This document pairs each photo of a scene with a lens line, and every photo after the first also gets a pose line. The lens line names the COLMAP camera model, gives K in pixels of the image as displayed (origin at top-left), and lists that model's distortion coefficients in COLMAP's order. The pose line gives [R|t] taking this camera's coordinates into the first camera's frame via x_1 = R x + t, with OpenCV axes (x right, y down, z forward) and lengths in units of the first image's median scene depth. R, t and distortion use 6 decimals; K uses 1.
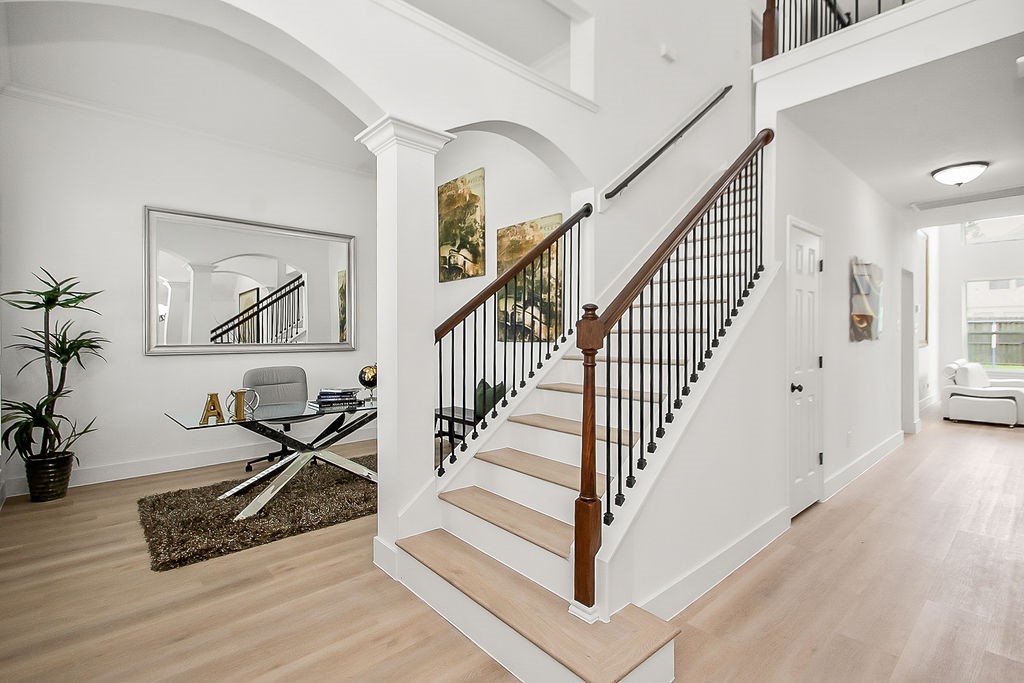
lens RADIAL K [[472.0, 0, 527.4], [0, 472.0, 335.2], [0, 0, 1]] dist [0.011962, -0.000960]
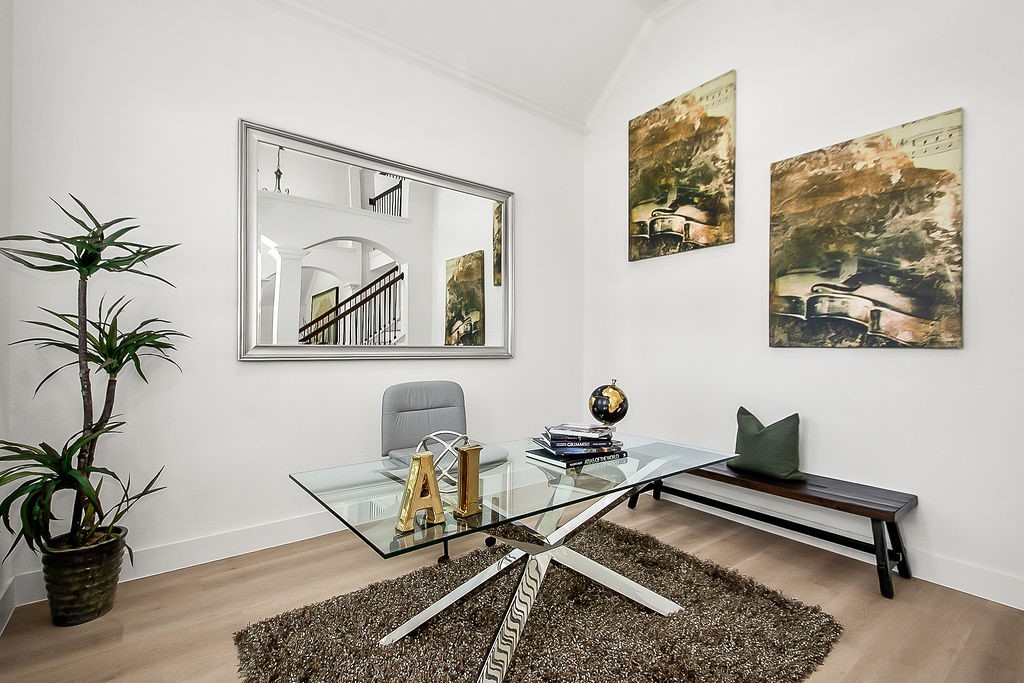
lens RADIAL K [[458.5, 0, 516.3], [0, 458.5, 345.8], [0, 0, 1]] dist [0.011869, 0.000260]
pose [[0.995916, 0.009938, -0.089731, -0.434685], [-0.010191, 0.999945, -0.002361, 0.022248], [0.089702, 0.003265, 0.995963, 0.484358]]
